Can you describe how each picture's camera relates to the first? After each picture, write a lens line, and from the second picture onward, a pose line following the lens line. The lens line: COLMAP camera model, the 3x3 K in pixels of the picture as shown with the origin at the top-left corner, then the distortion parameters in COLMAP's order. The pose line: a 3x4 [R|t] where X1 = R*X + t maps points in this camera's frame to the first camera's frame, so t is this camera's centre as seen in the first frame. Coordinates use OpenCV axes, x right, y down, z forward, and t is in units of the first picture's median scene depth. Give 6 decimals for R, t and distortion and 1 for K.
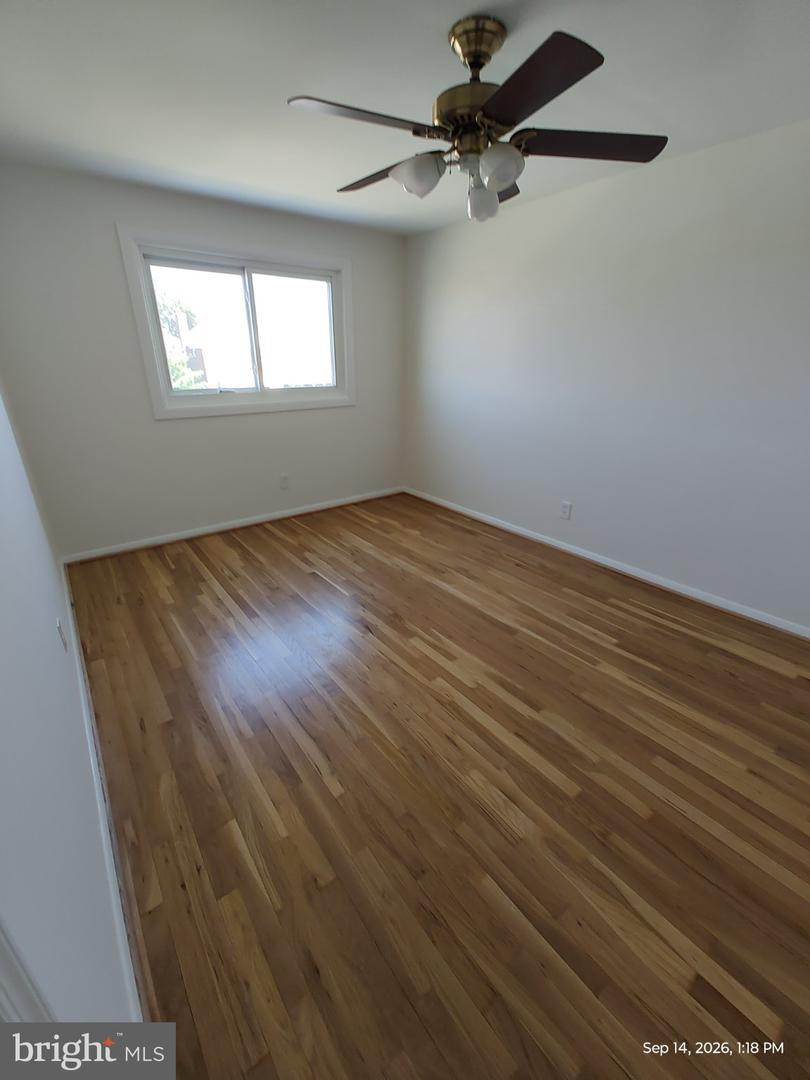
lens RADIAL K [[451.8, 0, 407.4], [0, 451.8, 539.9], [0, 0, 1]] dist [-0.002833, 0.001102]
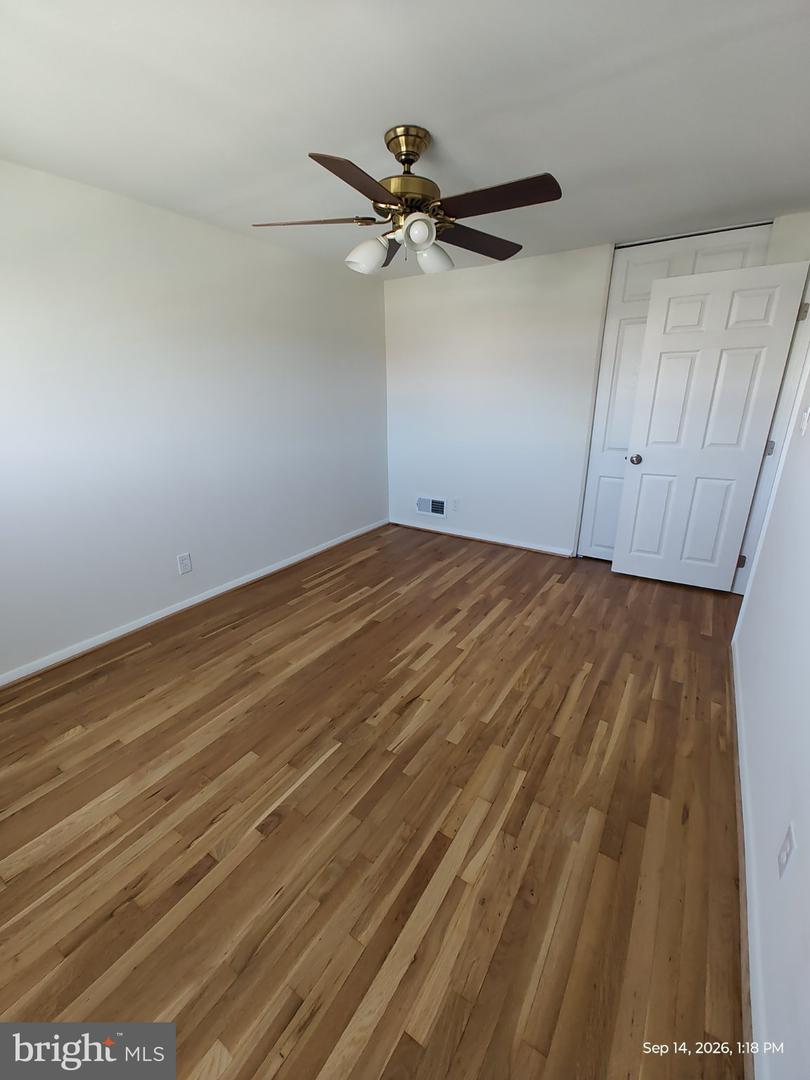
lens RADIAL K [[451.8, 0, 405.4], [0, 451.8, 539.5], [0, 0, 1]] dist [-0.002833, 0.001102]
pose [[-0.329616, -0.300121, 0.895143, -0.821292], [0.360128, 0.836475, 0.413059, -0.454316], [-0.872732, 0.458517, -0.167633, 1.099610]]
